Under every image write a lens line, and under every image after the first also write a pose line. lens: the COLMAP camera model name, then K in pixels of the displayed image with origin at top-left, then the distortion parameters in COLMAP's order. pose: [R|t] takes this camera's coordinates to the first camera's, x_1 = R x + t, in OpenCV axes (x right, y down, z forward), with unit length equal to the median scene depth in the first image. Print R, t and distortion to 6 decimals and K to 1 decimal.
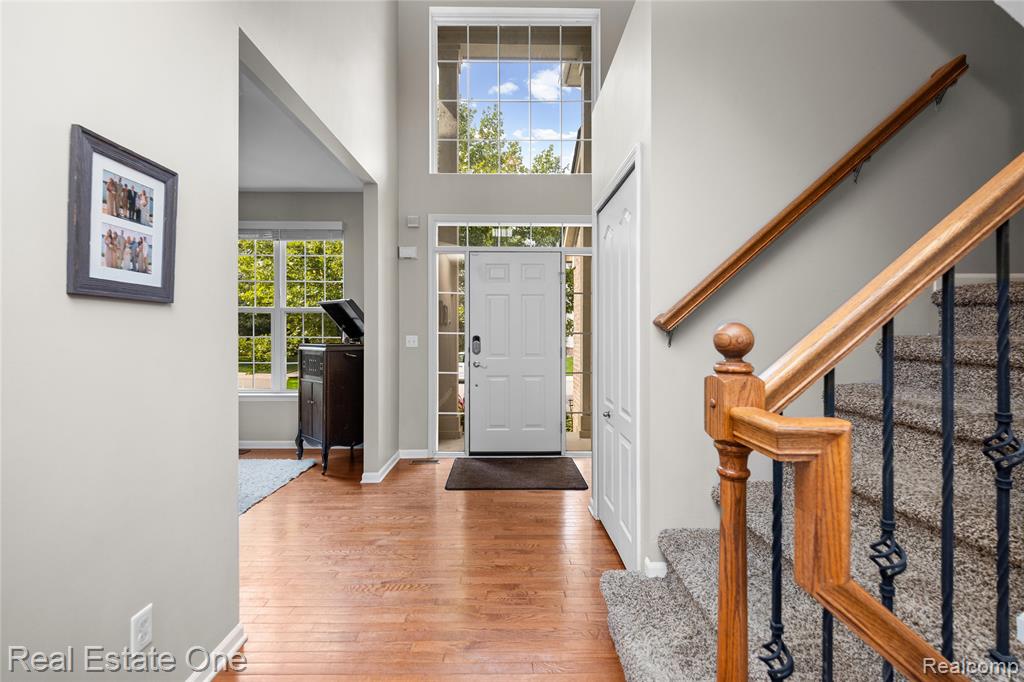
lens RADIAL K [[441.1, 0, 511.2], [0, 441.1, 335.6], [0, 0, 1]] dist [-0.000078, -0.000004]
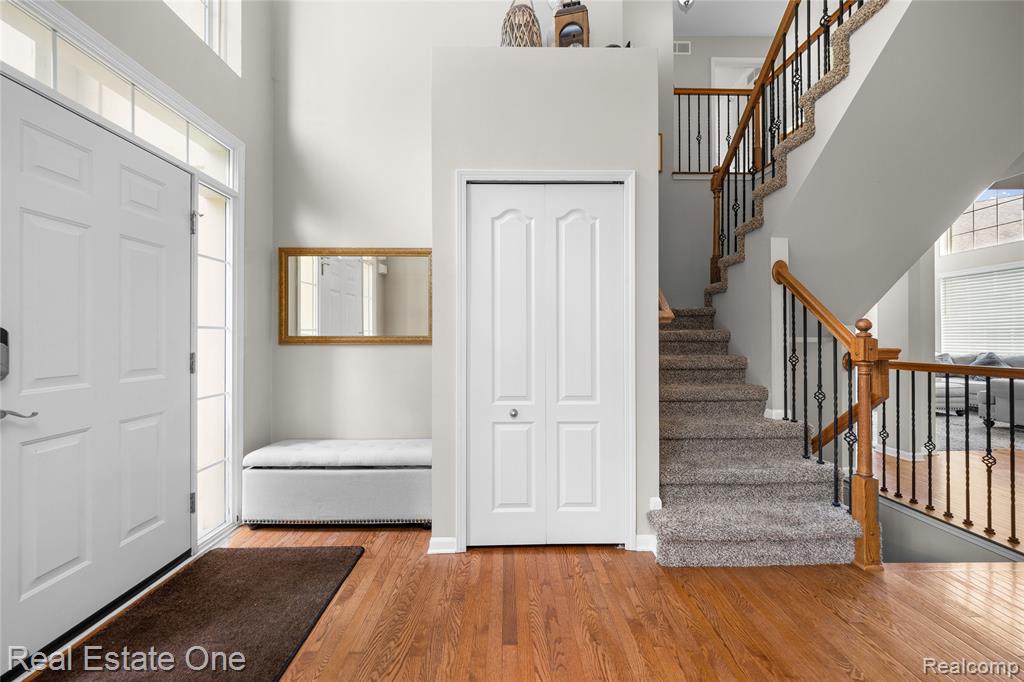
lens RADIAL K [[405.4, 0, 511.7], [0, 405.4, 338.1], [0, 0, 1]] dist [0.000848, 0.000039]
pose [[-0.008300, 0.002303, 0.999963, -0.491732], [0.003227, 0.999992, -0.002277, 0.012256], [-0.999960, 0.003208, -0.008307, 0.787915]]
